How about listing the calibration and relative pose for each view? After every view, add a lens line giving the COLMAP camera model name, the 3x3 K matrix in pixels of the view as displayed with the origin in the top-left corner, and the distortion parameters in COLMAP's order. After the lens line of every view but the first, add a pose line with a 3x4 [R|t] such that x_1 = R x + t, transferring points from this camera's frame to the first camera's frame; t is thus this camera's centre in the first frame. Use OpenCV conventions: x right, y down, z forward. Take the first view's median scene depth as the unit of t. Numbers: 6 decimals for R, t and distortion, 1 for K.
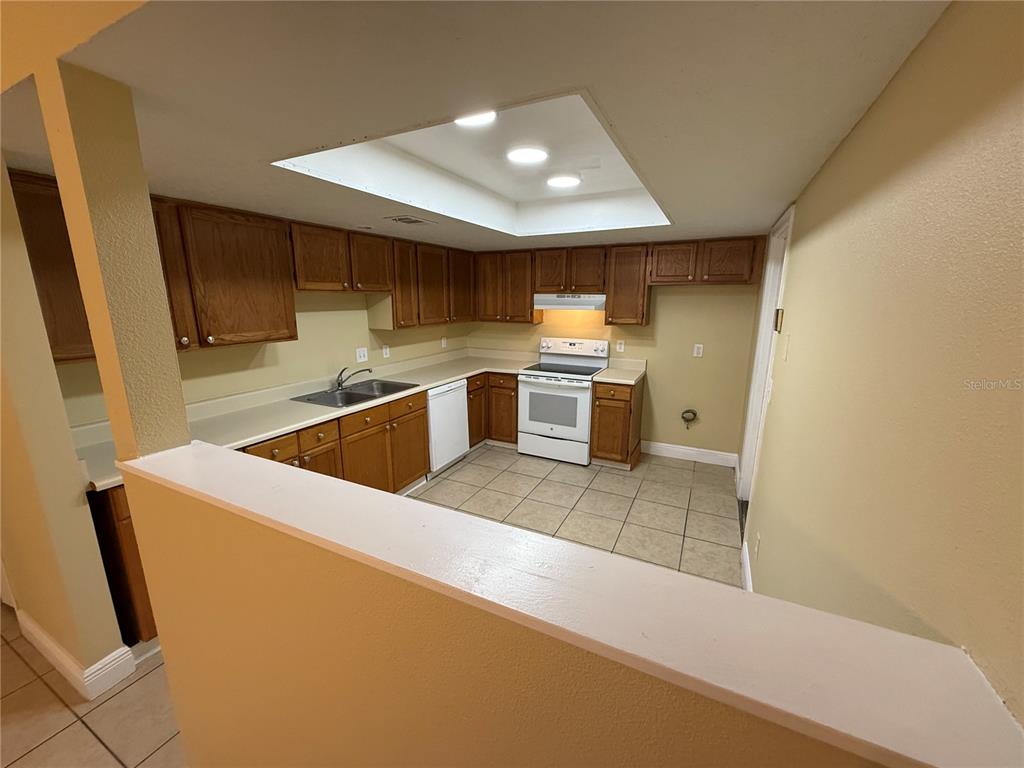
lens RADIAL K [[408.3, 0, 511.6], [0, 408.3, 384.6], [0, 0, 1]] dist [0.000176, -0.001185]
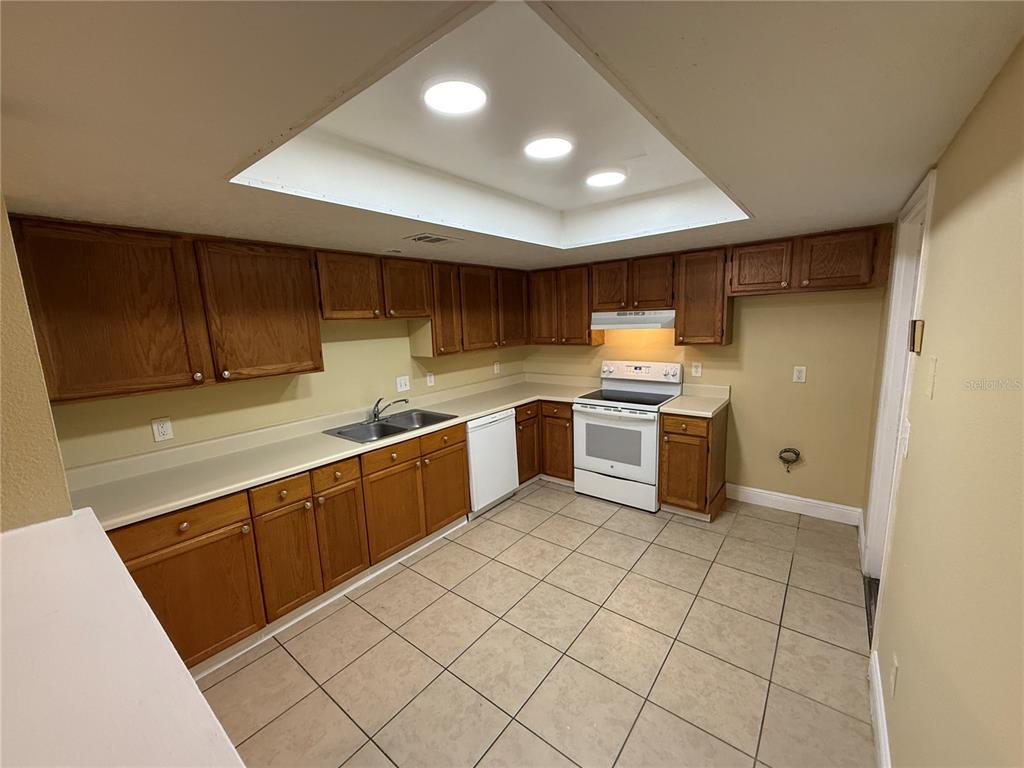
lens RADIAL K [[408.3, 0, 511.0], [0, 408.3, 384.5], [0, 0, 1]] dist [0.000176, -0.001185]
pose [[0.978514, -0.007451, -0.206044, 0.084481], [-0.002864, 0.998759, -0.049721, -0.026540], [0.206159, 0.049243, 0.977279, 0.127677]]
